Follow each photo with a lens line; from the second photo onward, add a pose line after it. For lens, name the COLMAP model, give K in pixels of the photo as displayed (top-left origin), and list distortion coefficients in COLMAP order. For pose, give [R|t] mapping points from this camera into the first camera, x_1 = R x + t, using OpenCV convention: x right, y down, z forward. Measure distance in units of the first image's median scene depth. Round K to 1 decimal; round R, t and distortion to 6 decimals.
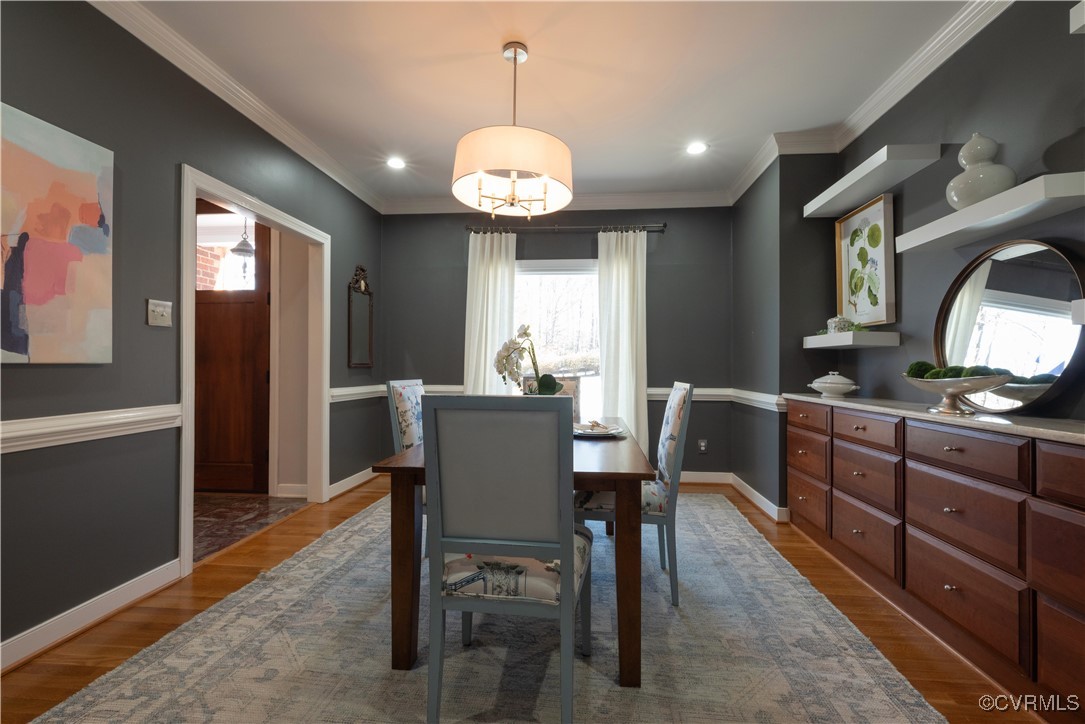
lens RADIAL K [[477.3, 0, 541.6], [0, 477.3, 361.5], [0, 0, 1]] dist [0.003030, -0.000026]
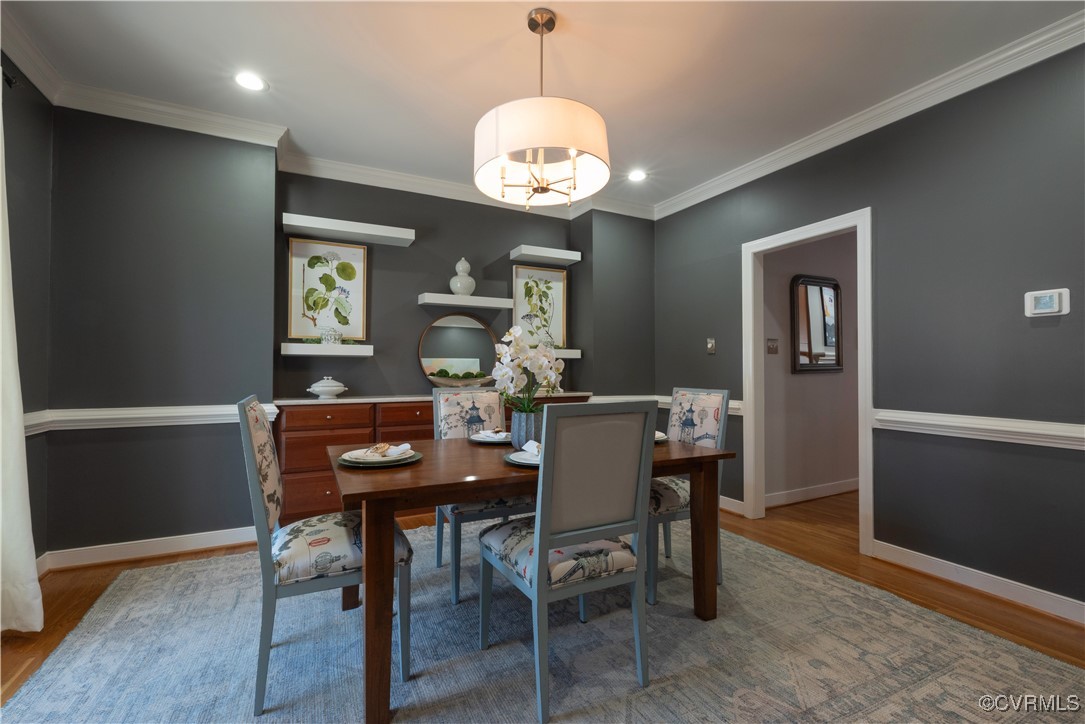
lens RADIAL K [[477.3, 0, 538.7], [0, 477.3, 362.1], [0, 0, 1]] dist [0.003030, -0.000026]
pose [[-0.540108, 0.007663, 0.841561, -0.665589], [-0.013132, 0.999760, -0.017532, 0.000159], [-0.841493, -0.020520, -0.539878, 1.235999]]
